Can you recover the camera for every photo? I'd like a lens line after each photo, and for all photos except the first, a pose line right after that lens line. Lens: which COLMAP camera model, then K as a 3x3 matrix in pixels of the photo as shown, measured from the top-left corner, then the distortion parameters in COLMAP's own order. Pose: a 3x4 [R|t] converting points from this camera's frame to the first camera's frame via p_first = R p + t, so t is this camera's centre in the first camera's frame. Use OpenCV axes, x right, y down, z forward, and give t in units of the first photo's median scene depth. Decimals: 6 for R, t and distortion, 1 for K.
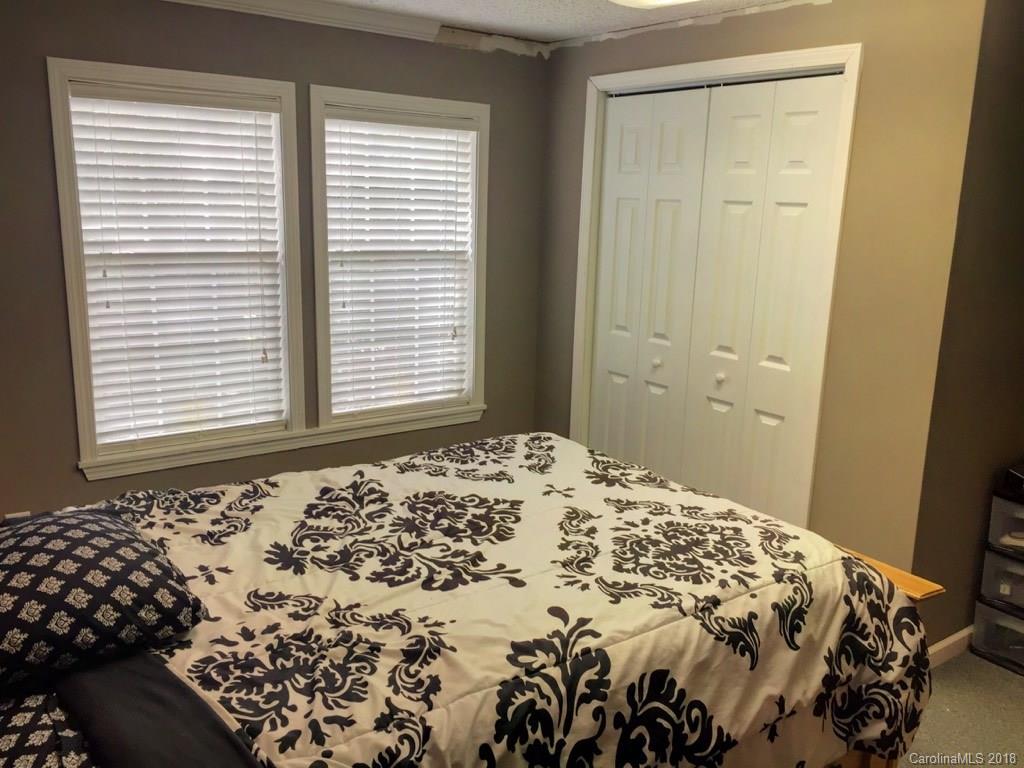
lens RADIAL K [[864.7, 0, 514.6], [0, 864.7, 385.3], [0, 0, 1]] dist [0.067052, -0.087191]
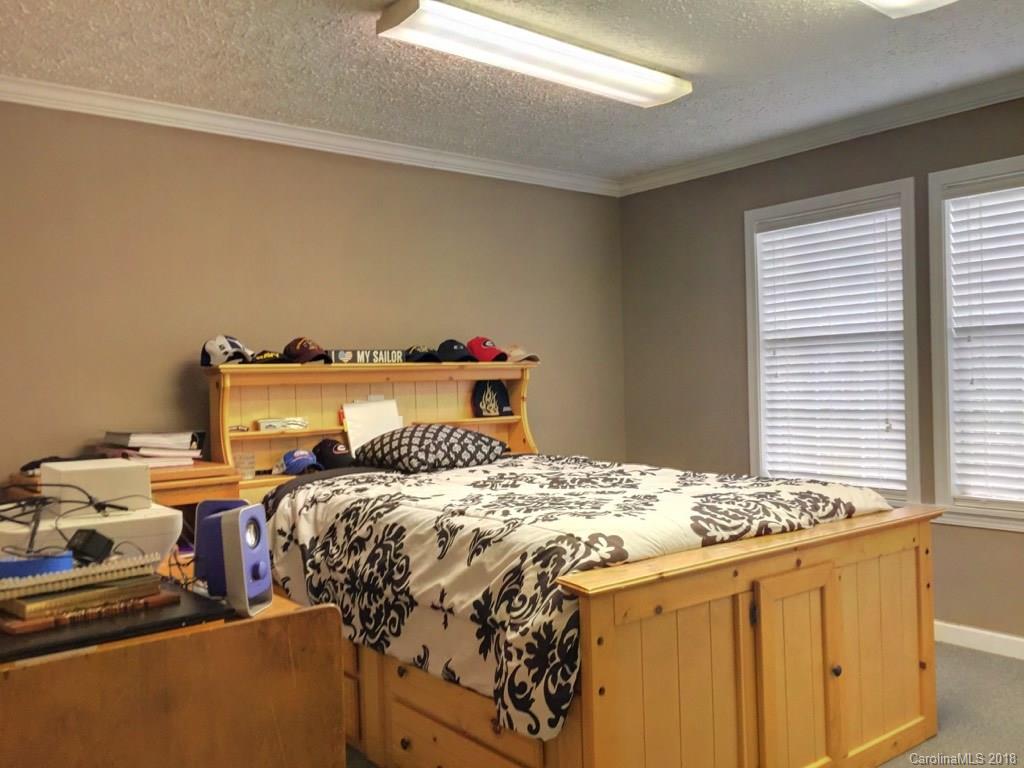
lens RADIAL K [[864.7, 0, 514.6], [0, 864.7, 385.3], [0, 0, 1]] dist [0.067052, -0.087191]
pose [[0.045291, -0.028978, -0.998553, 0.887761], [-0.189603, 0.981161, -0.037073, 0.051090], [0.980816, 0.191008, 0.038943, 0.558408]]
